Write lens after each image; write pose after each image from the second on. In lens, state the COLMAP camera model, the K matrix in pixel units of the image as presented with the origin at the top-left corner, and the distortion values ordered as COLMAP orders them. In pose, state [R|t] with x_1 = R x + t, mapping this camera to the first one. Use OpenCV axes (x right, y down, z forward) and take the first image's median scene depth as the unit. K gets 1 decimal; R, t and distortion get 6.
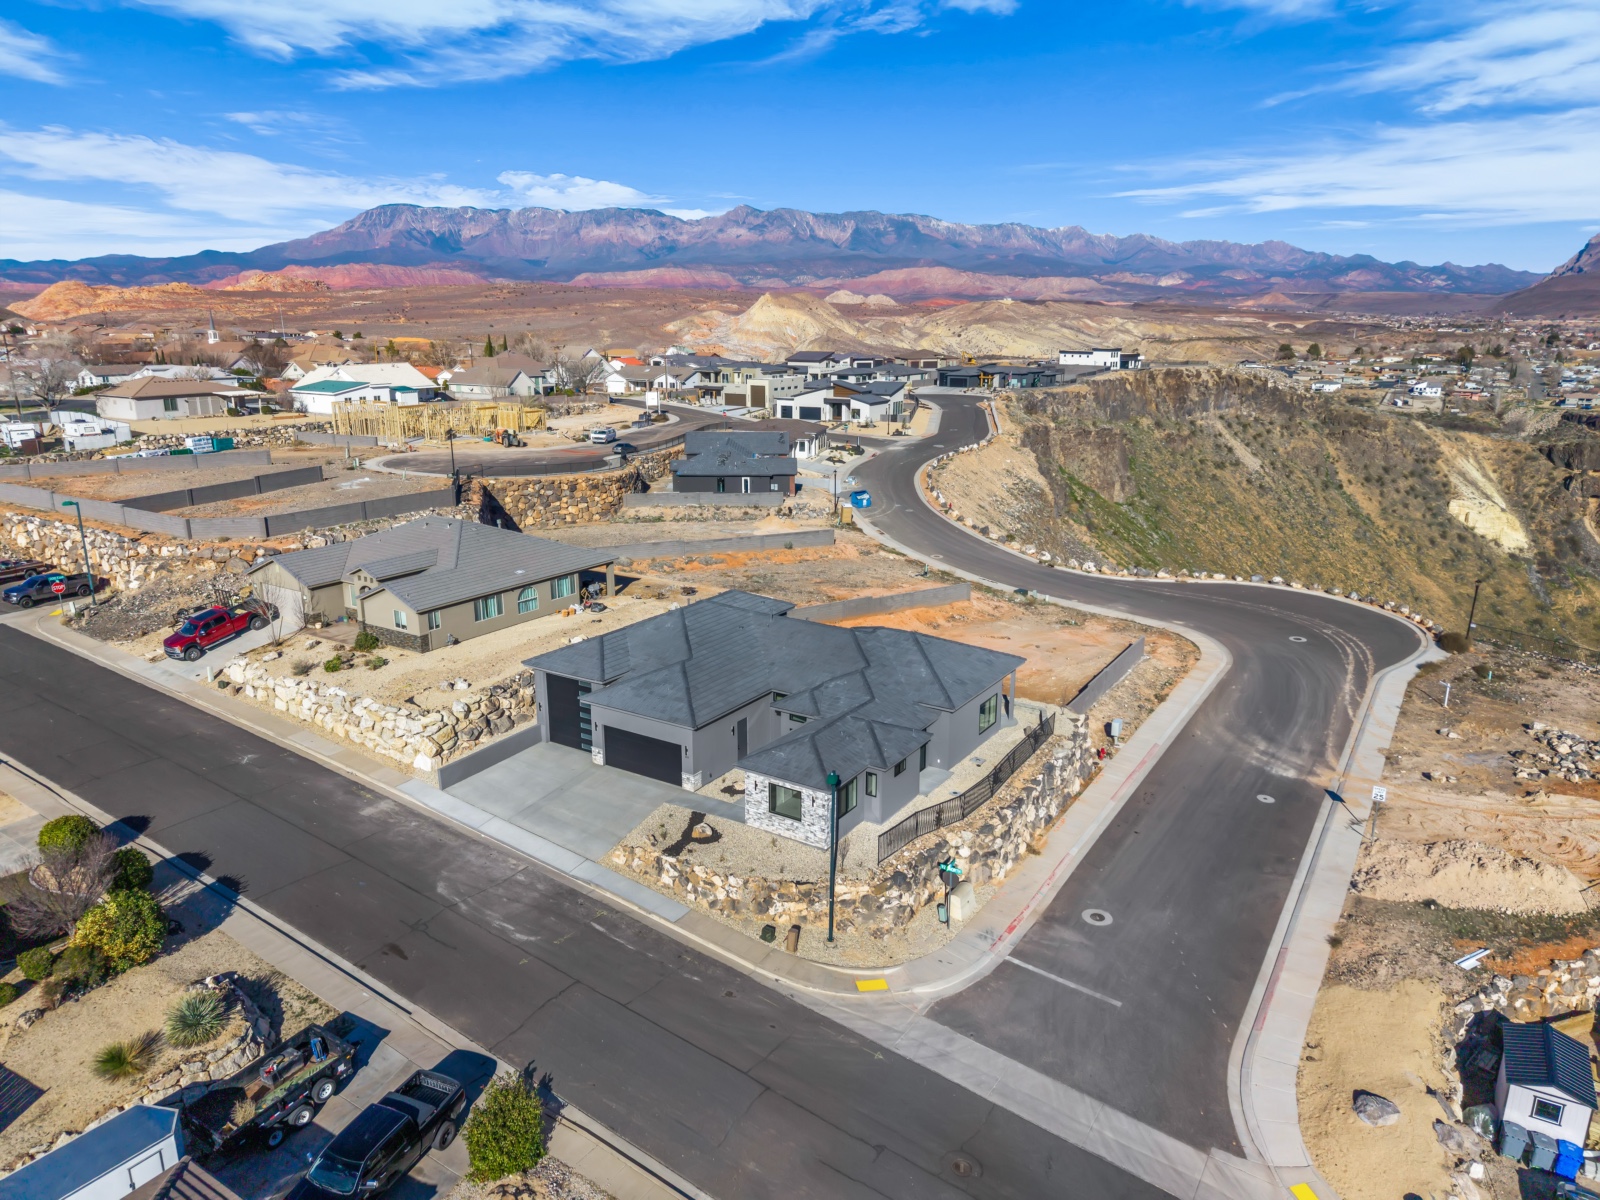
lens RADIAL K [[1067.5, 0, 801.6], [0, 1067.5, 603.1], [0, 0, 1]] dist [0.036670, -0.036122]
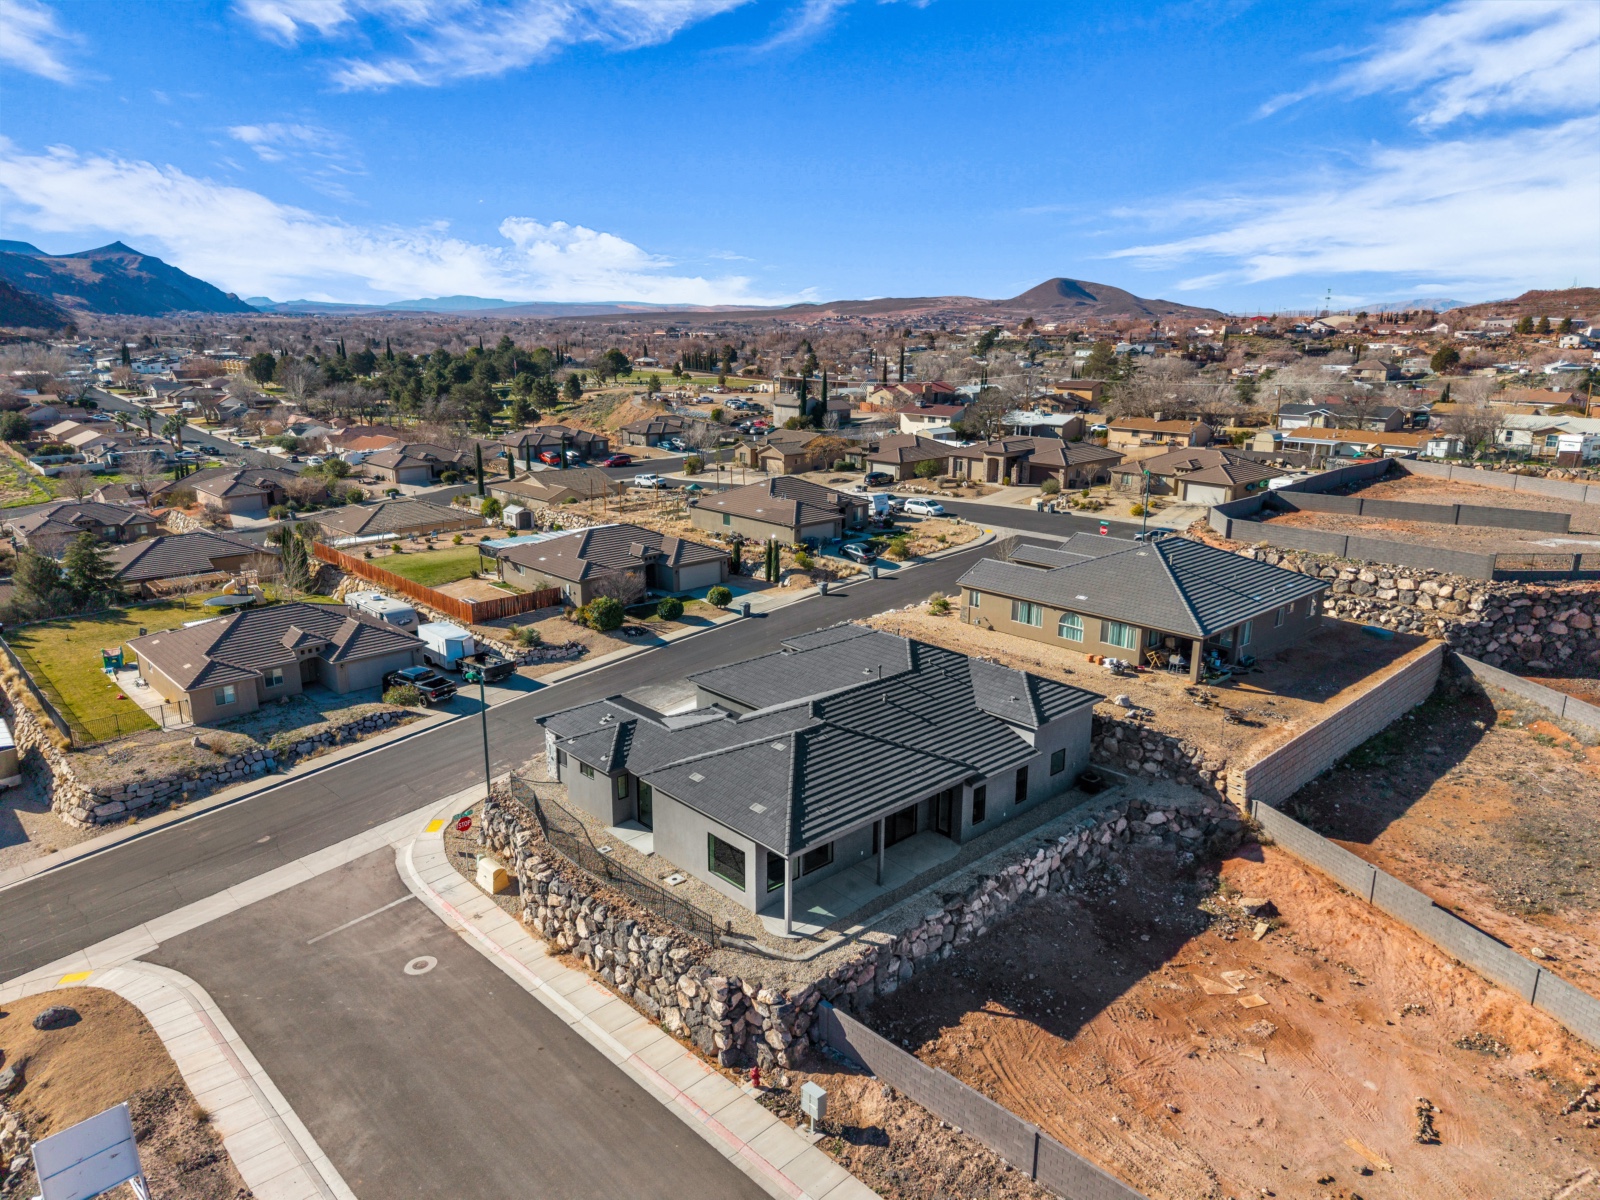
lens RADIAL K [[1067.5, 0, 801.6], [0, 1067.5, 603.1], [0, 0, 1]] dist [0.036670, -0.036122]
pose [[-0.239091, 0.244877, -0.939612, 0.174272], [-0.258371, 0.916747, 0.304662, -0.064116], [0.935992, 0.315610, -0.155917, 0.237220]]
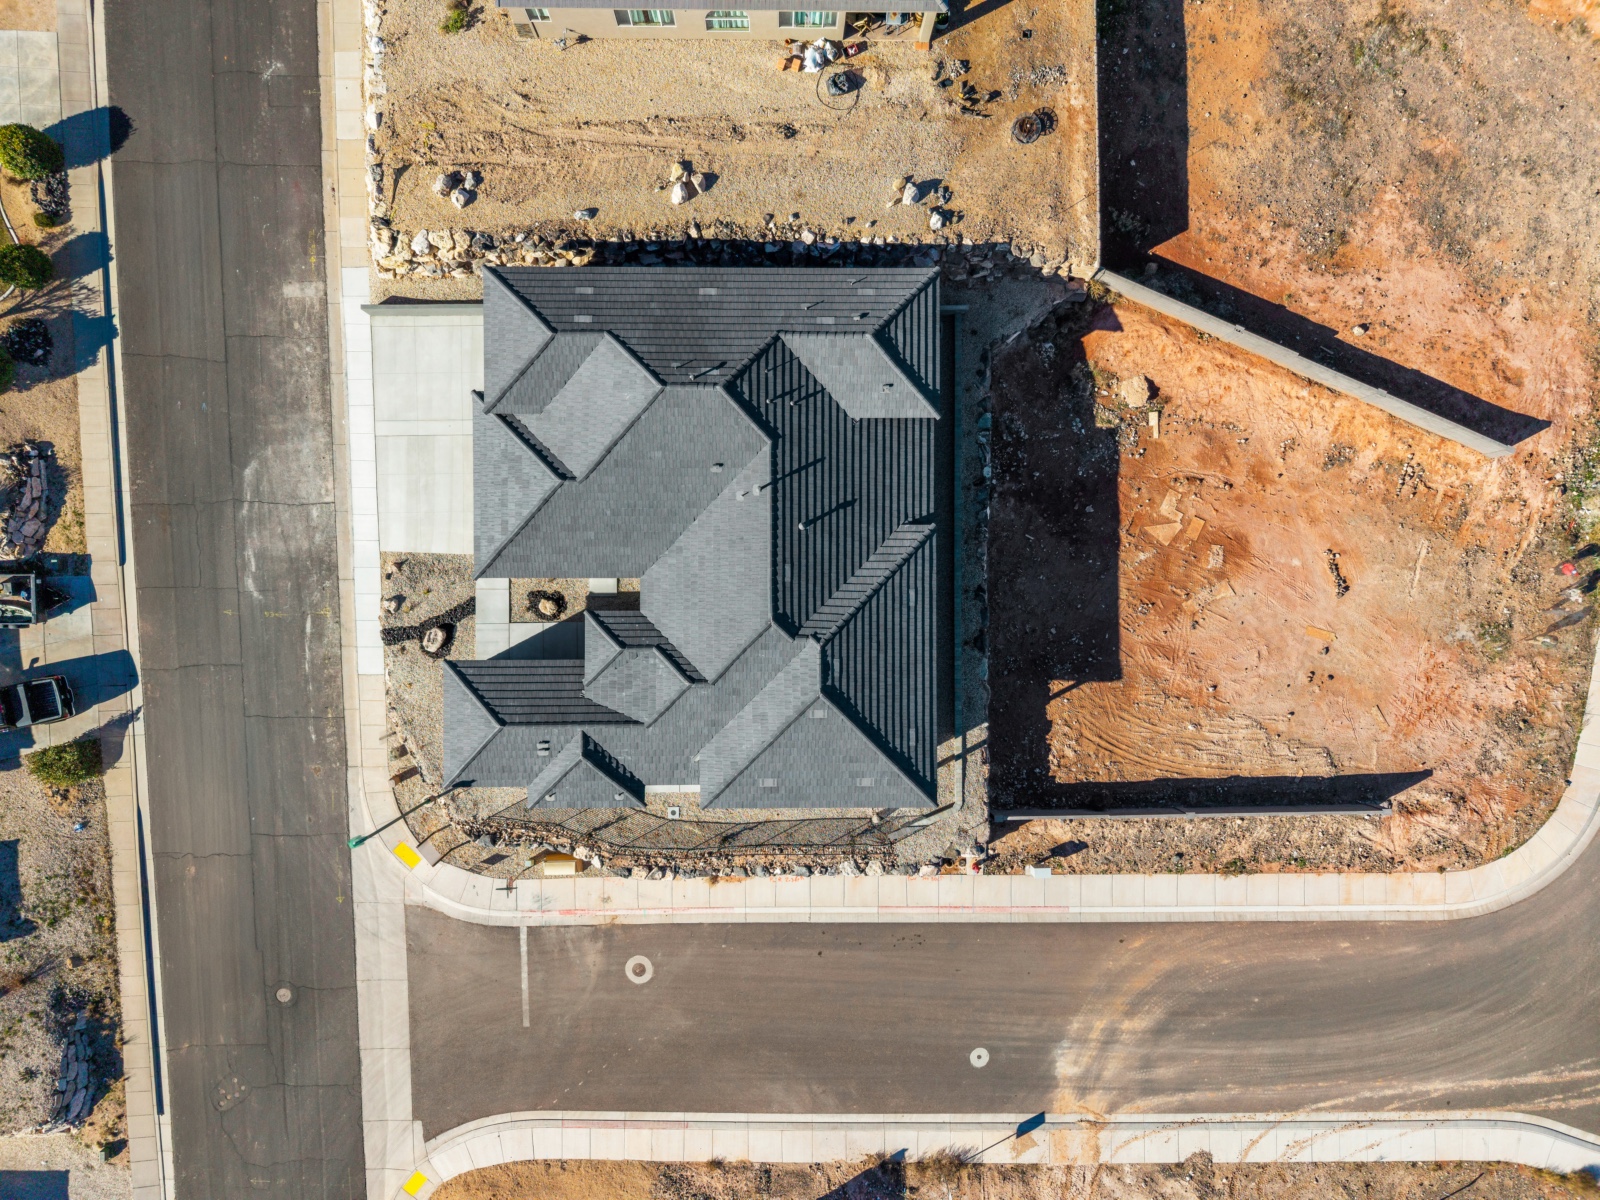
lens RADIAL K [[1067.5, 0, 801.6], [0, 1067.5, 603.1], [0, 0, 1]] dist [0.036670, -0.036122]
pose [[0.546271, 0.837547, 0.010116, 0.008909], [-0.239369, 0.144526, 0.960112, -0.141121], [0.802677, -0.526903, 0.279434, 0.178892]]
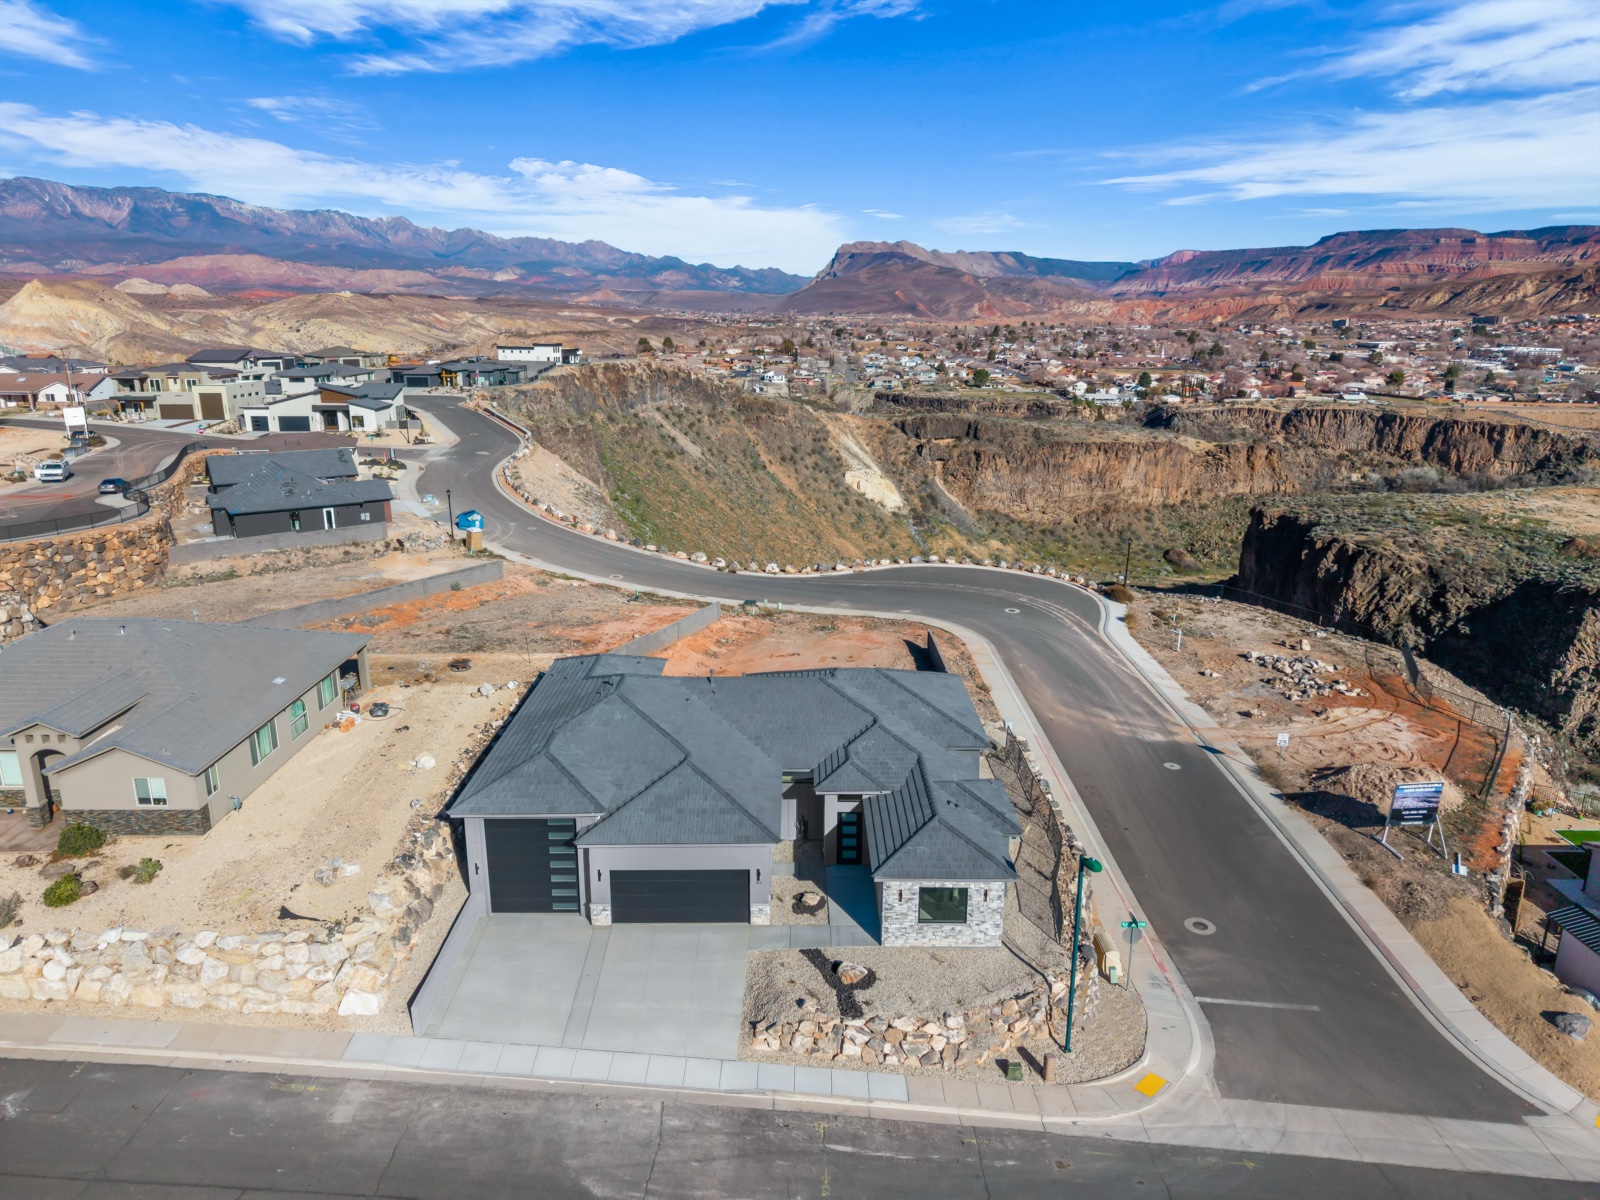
lens RADIAL K [[1055.7, 0, 801.4], [0, 1055.7, 636.5], [0, 0, 1]] dist [0.040357, -0.049643]
pose [[0.837954, -0.158484, 0.522222, -0.086034], [0.139526, 0.987317, 0.075749, -0.015983], [-0.527604, 0.009390, 0.849439, 0.064368]]
